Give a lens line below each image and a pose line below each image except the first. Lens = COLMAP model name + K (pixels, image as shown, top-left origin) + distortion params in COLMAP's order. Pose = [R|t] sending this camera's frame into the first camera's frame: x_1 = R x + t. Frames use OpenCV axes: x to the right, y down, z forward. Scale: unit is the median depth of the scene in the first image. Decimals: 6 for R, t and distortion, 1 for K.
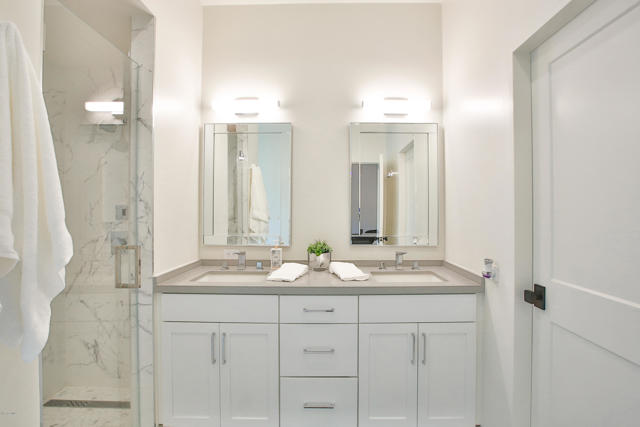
lens RADIAL K [[313.7, 0, 320.0], [0, 313.7, 213.5], [0, 0, 1]] dist [-0.052380, 0.019731]
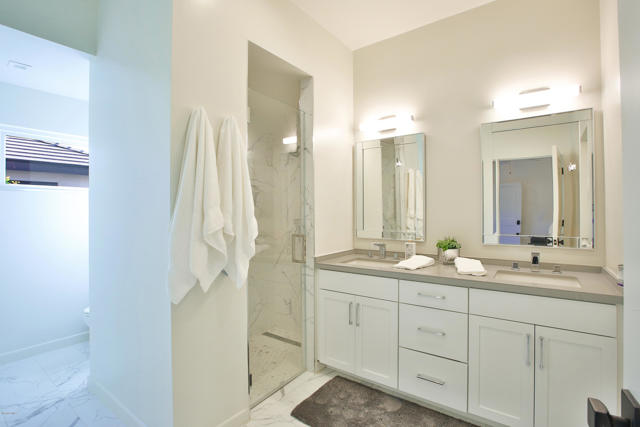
lens RADIAL K [[305.9, 0, 318.6], [0, 305.9, 212.0], [0, 0, 1]] dist [-0.064993, 0.026229]
pose [[0.814484, -0.003776, -0.580174, 0.295364], [0.001714, 0.999990, -0.004102, 0.002278], [0.580184, 0.002346, 0.814482, -0.145442]]
